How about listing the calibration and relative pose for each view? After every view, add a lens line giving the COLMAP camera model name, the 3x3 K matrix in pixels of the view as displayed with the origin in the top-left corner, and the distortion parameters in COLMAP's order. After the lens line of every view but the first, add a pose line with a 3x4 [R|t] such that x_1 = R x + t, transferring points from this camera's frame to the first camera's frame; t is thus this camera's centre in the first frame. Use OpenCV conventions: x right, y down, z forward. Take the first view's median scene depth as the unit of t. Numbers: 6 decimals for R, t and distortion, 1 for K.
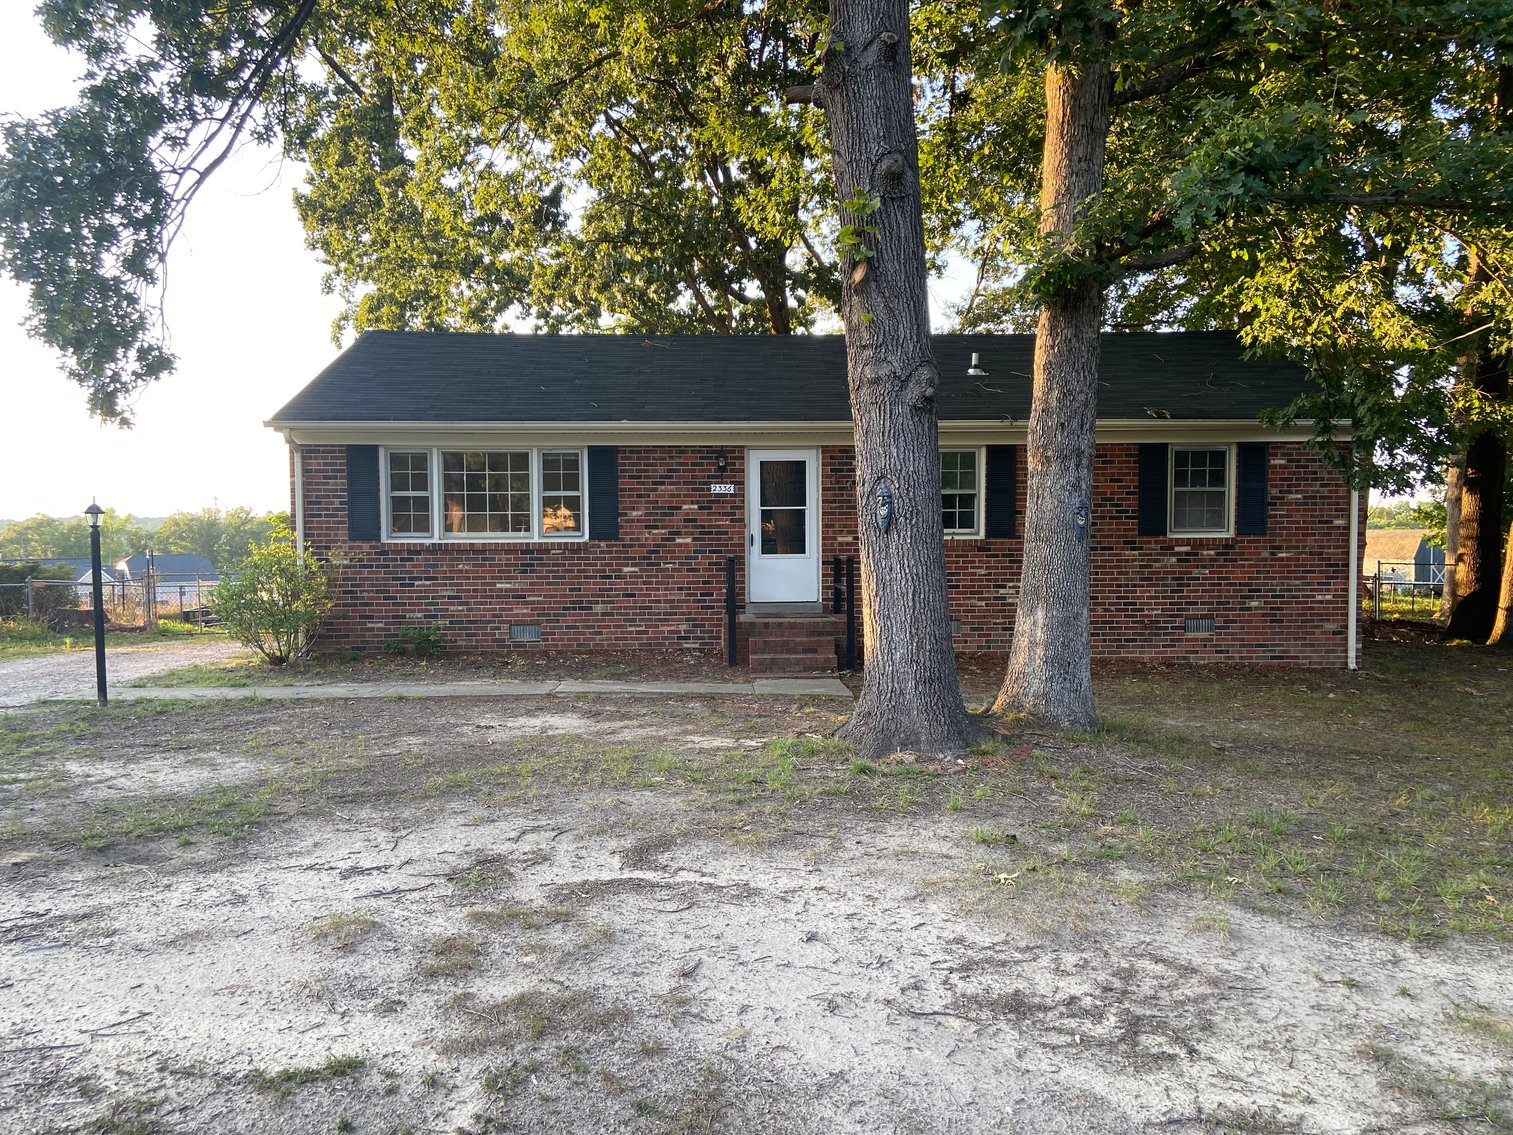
lens RADIAL K [[1143.2, 0, 766.3], [0, 1143.2, 573.7], [0, 0, 1]] dist [0.124484, -0.151141]
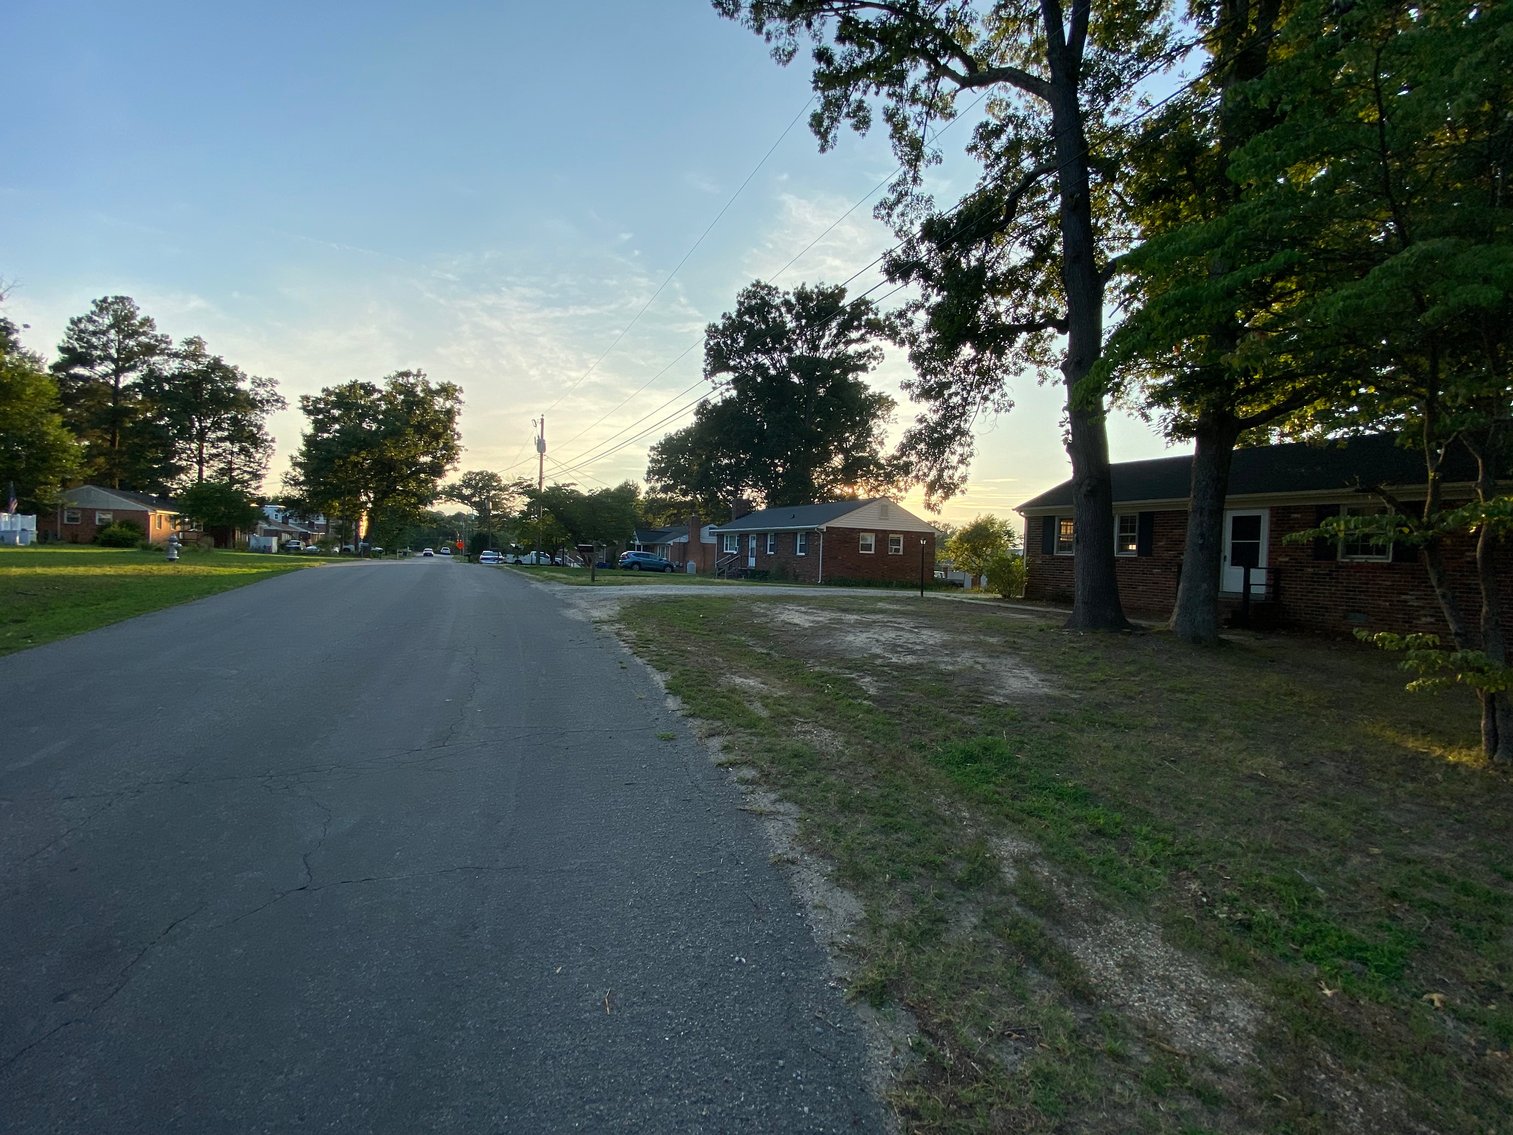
lens RADIAL K [[621.7, 0, 756.5], [0, 621.7, 567.5], [0, 0, 1]] dist [0.058379, -0.033966]
pose [[0.418781, 0.044360, -0.907003, 0.616967], [-0.051158, 0.998372, 0.025208, -0.001206], [0.906645, 0.035844, 0.420368, -0.136899]]
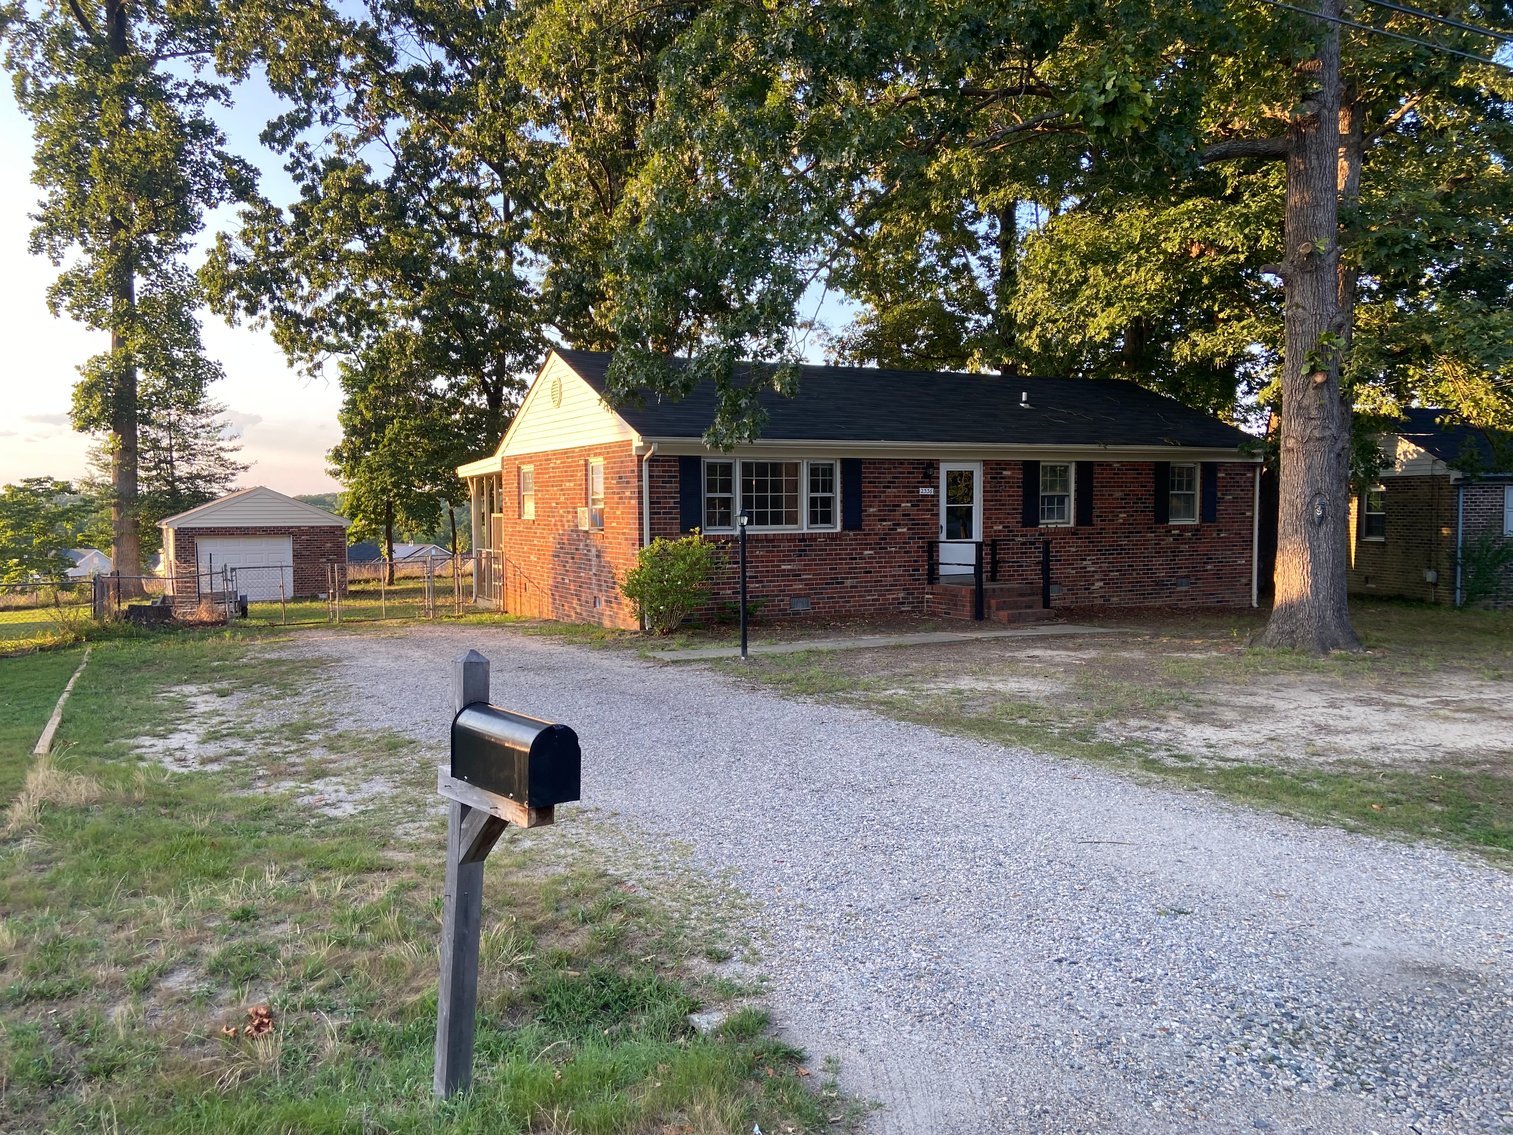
lens RADIAL K [[1143.1, 0, 756.2], [0, 1143.1, 573.5], [0, 0, 1]] dist [0.123938, -0.150392]
pose [[0.904493, -0.026304, 0.425677, -0.797907], [0.020021, 0.999615, 0.019228, -0.007538], [-0.426019, -0.008869, 0.904671, -0.135855]]
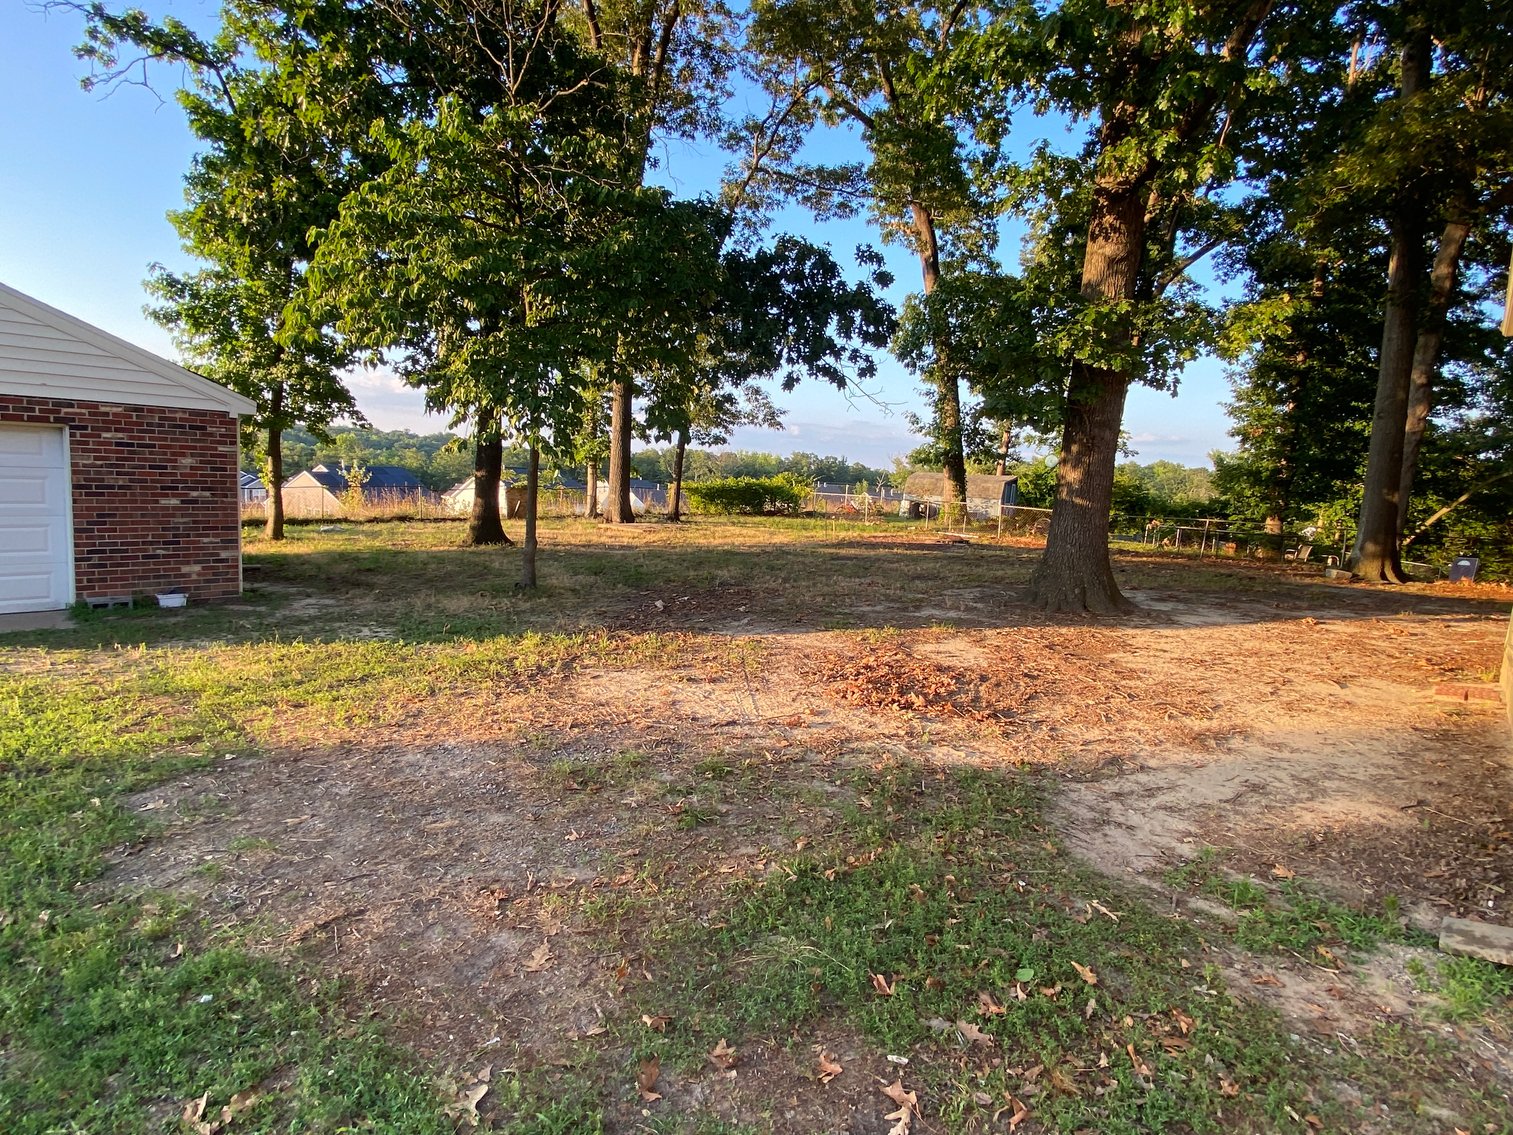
lens RADIAL K [[790.7, 0, 756.5], [0, 790.7, 567.5], [0, 0, 1]] dist [0.053403, -0.053390]
pose [[0.709020, -0.035077, 0.704315, -0.689979], [-0.035440, 0.995728, 0.085266, -0.026563], [-0.704297, -0.085416, 0.704748, 1.862608]]
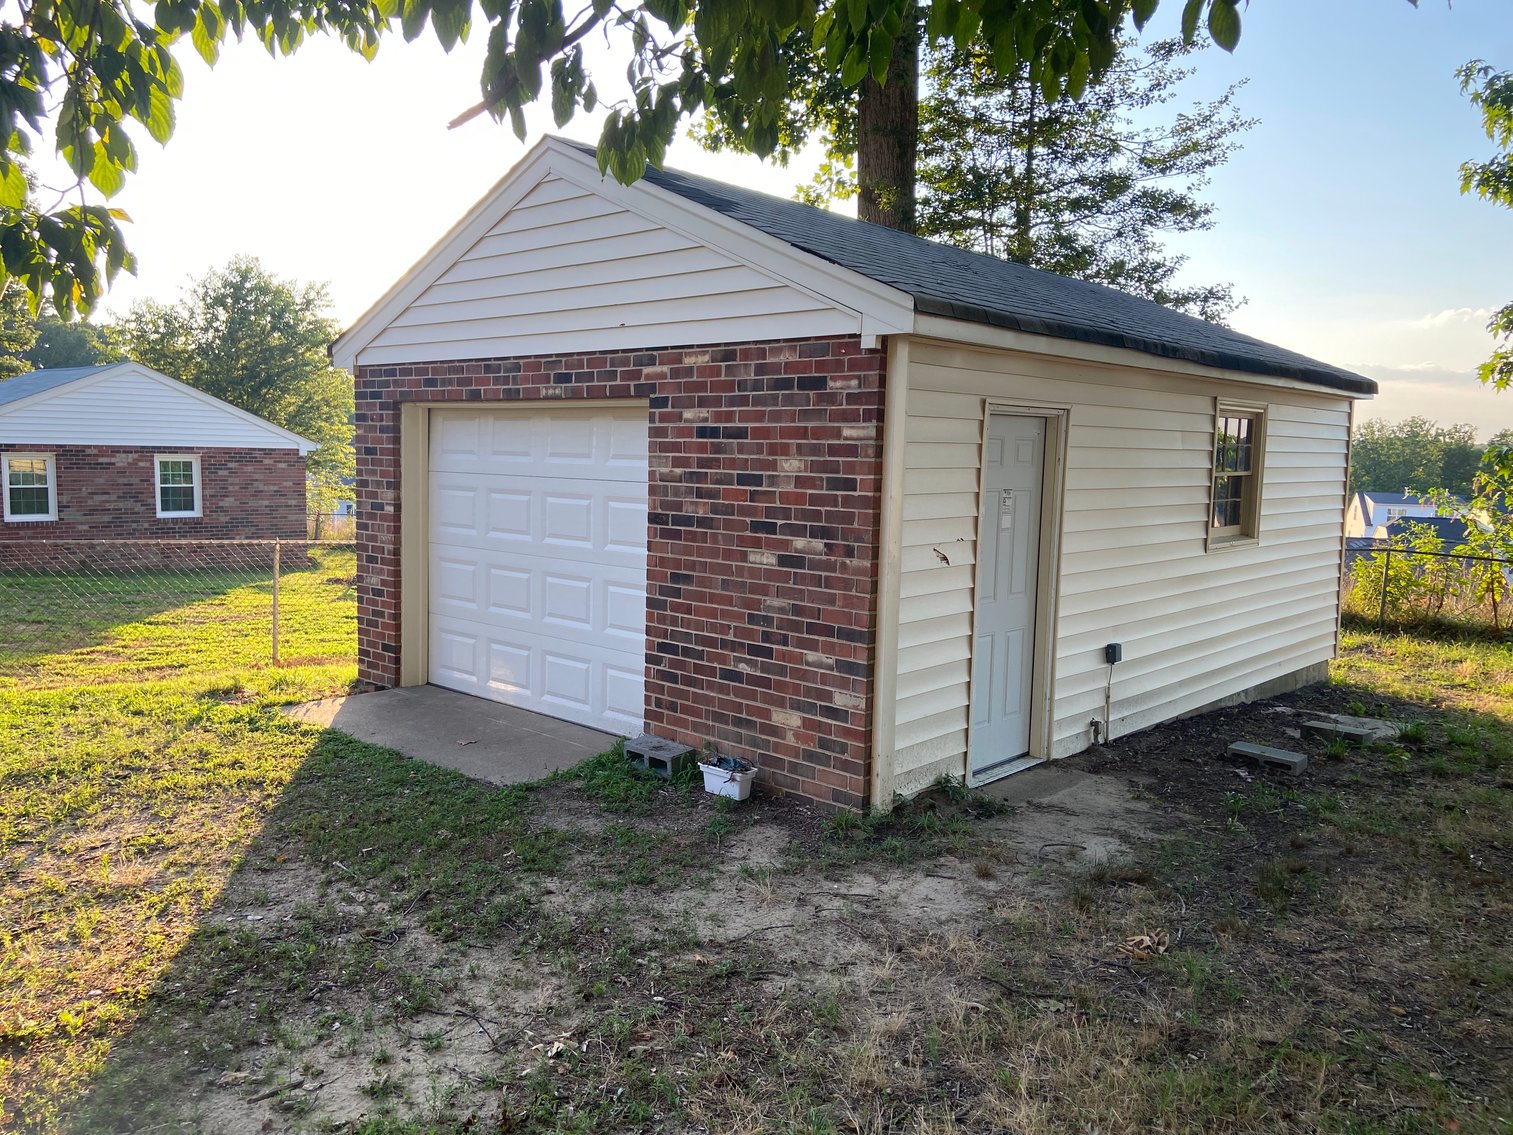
lens RADIAL K [[1134.3, 0, 754.2], [0, 1134.3, 566.2], [0, 0, 1]] dist [0.135197, -0.157615]
pose [[0.705816, 0.097467, -0.701658, -0.269104], [-0.055970, 0.995066, 0.081922, -0.038046], [0.706181, -0.018550, 0.707789, 2.394927]]
